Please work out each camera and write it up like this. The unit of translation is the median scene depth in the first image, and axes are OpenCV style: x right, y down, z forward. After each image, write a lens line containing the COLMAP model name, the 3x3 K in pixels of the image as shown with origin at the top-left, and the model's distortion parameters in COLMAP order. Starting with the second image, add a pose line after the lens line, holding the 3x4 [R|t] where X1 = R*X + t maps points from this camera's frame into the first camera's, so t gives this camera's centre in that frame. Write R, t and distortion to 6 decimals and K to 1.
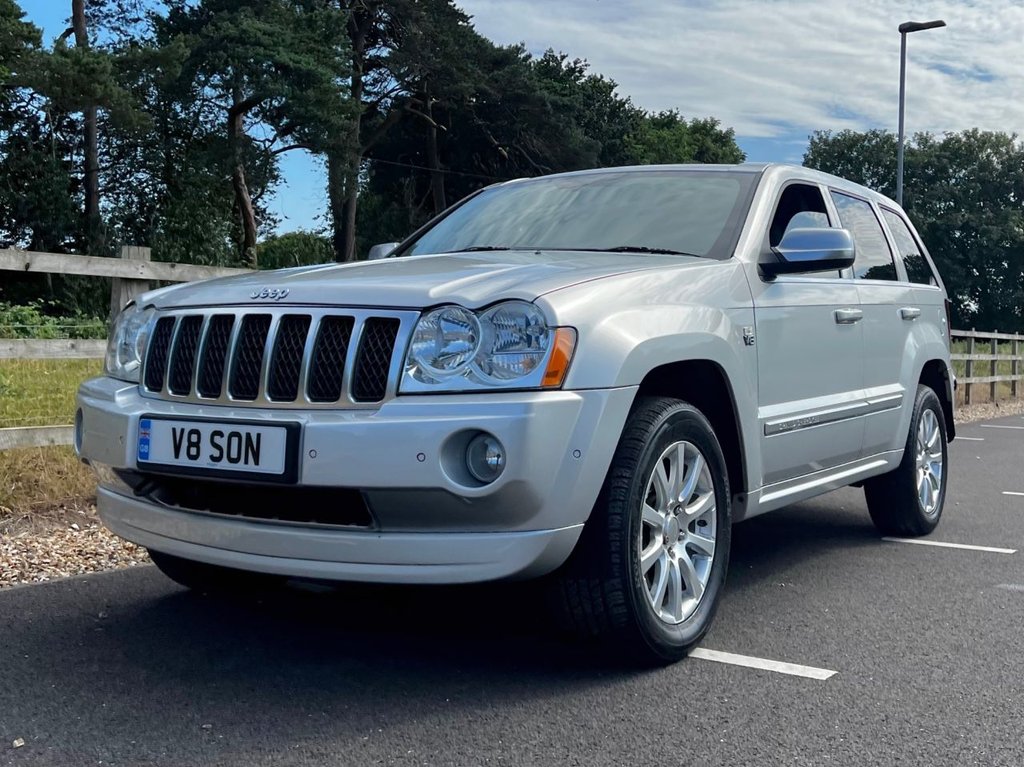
lens RADIAL K [[890.9, 0, 503.0], [0, 890.9, 339.2], [0, 0, 1]] dist [0.007755, 0.003782]
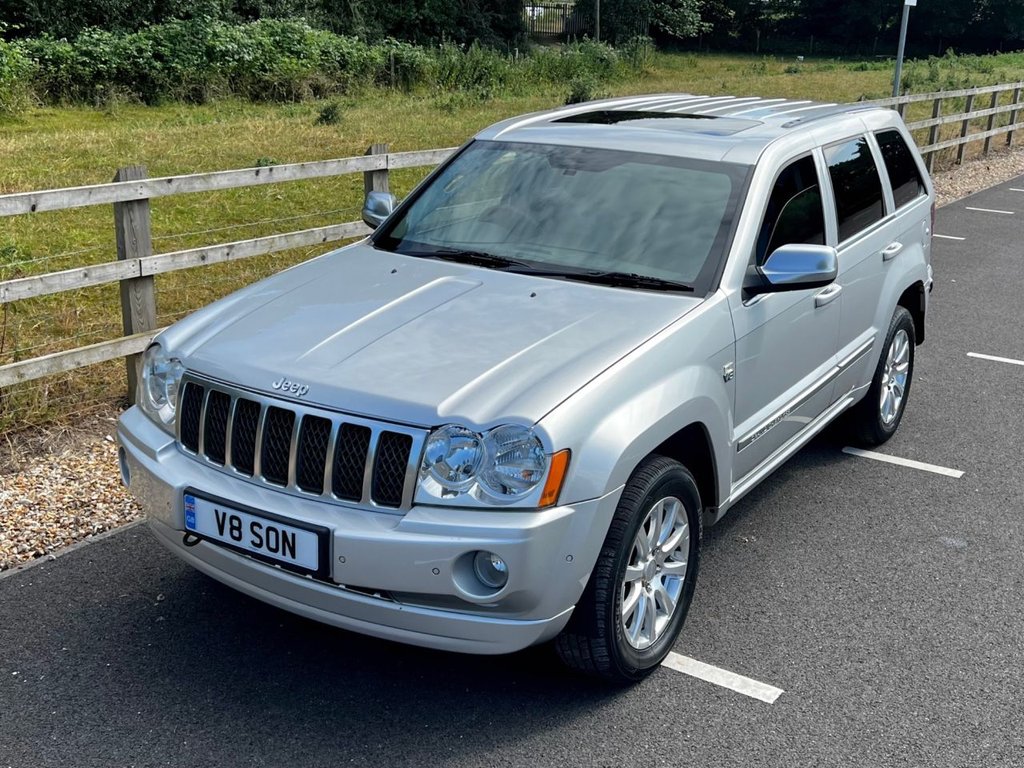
lens RADIAL K [[879.2, 0, 476.4], [0, 879.2, 328.0], [0, 0, 1]] dist [0.021881, 0.005700]
pose [[0.999845, -0.009592, -0.014734, -0.016825], [0.013165, 0.963922, 0.265859, -0.424450], [0.011653, -0.266012, 0.963899, -0.023948]]
